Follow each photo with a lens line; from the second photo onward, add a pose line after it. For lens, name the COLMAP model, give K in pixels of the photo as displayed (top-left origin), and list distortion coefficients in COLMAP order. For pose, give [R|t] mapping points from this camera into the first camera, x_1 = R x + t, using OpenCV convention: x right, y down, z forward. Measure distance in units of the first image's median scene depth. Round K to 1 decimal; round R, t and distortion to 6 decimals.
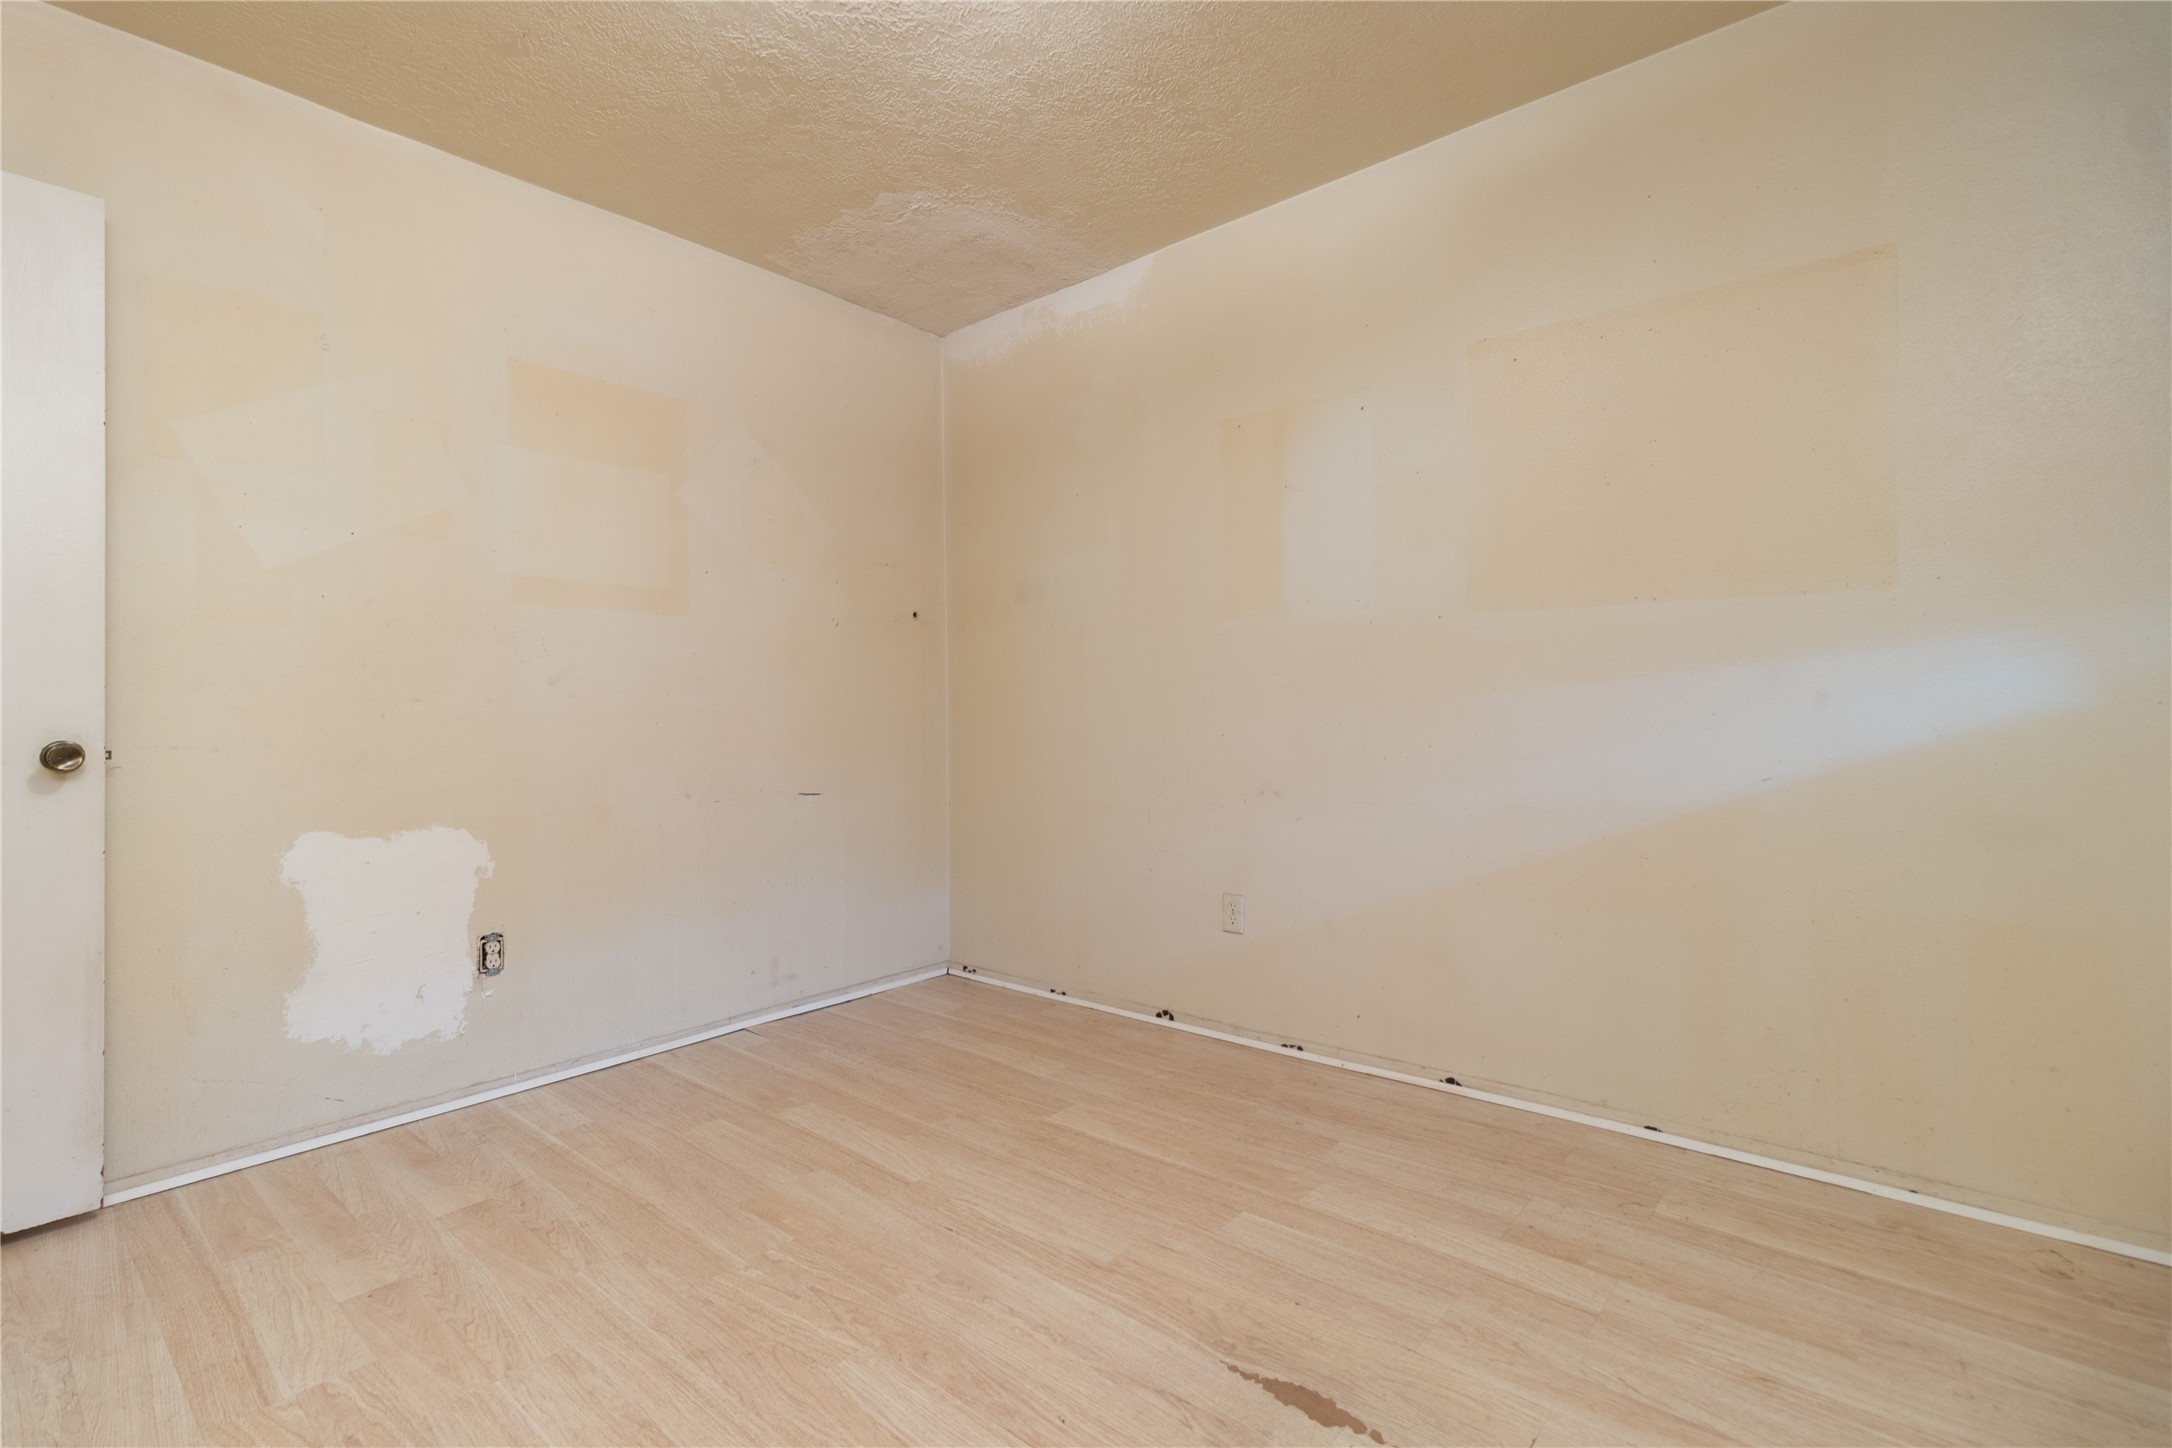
lens RADIAL K [[1001.4, 0, 1086.5], [0, 1001.4, 688.5], [0, 0, 1]] dist [0.002136, 0.000795]
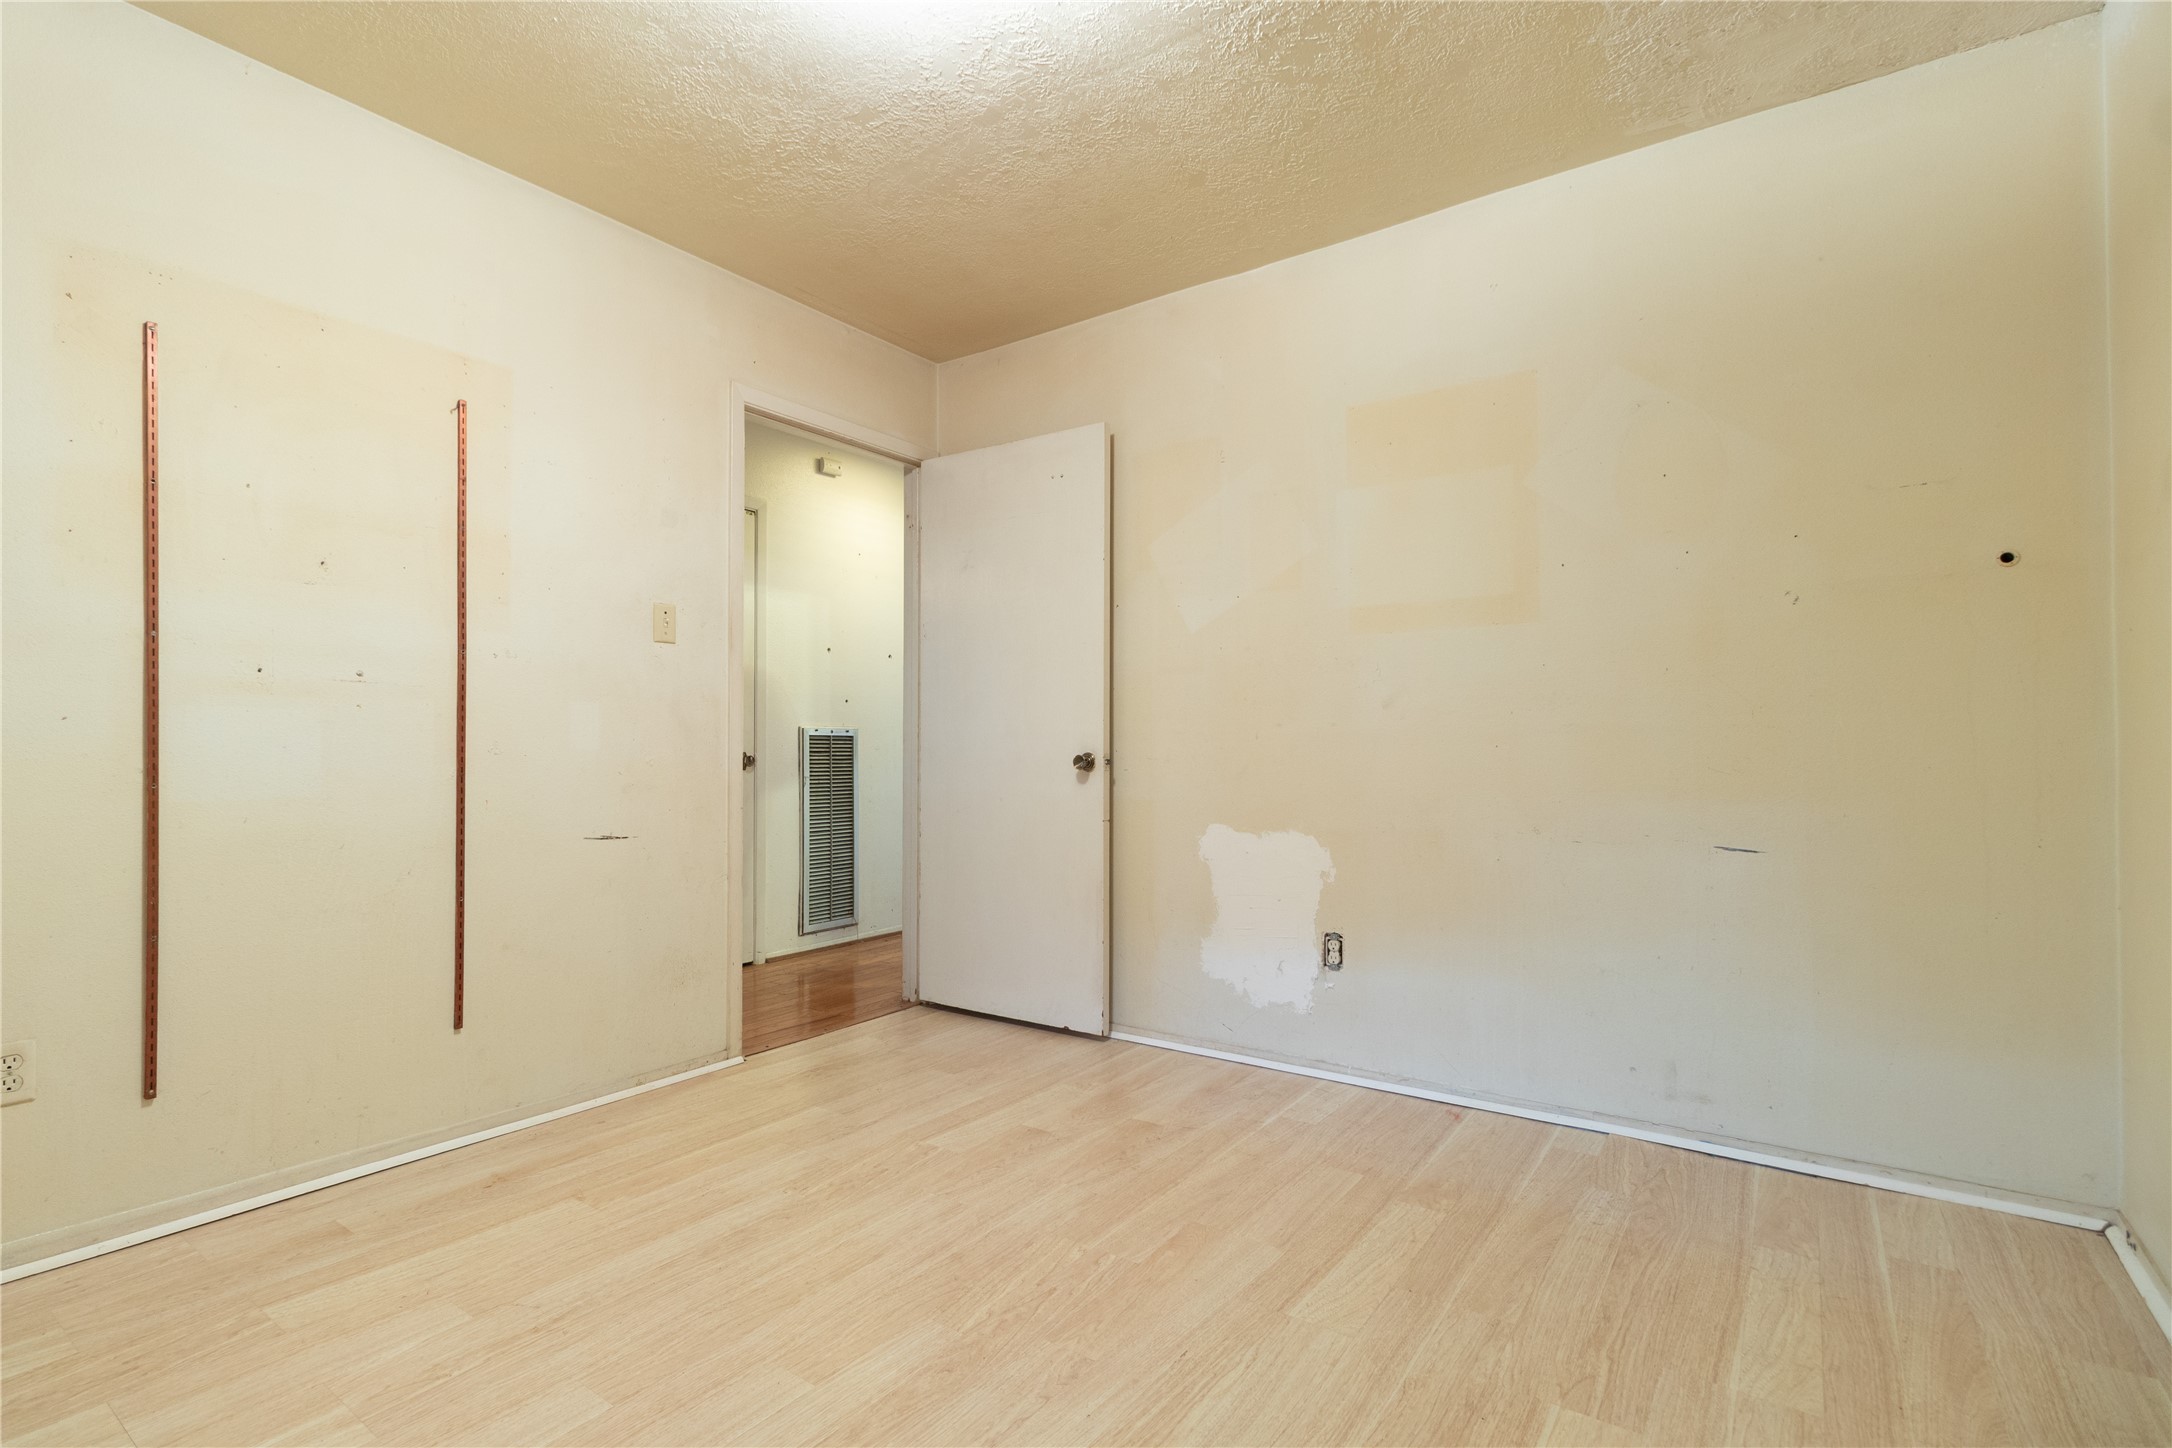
lens RADIAL K [[1001.7, 0, 1024.1], [0, 1001.7, 740.5], [0, 0, 1]] dist [-0.000659, -0.000161]
pose [[0.068931, 0.009608, -0.997575, 0.498957], [0.029664, 0.999492, 0.011676, 0.008119], [0.997180, -0.030397, 0.068611, 0.598954]]
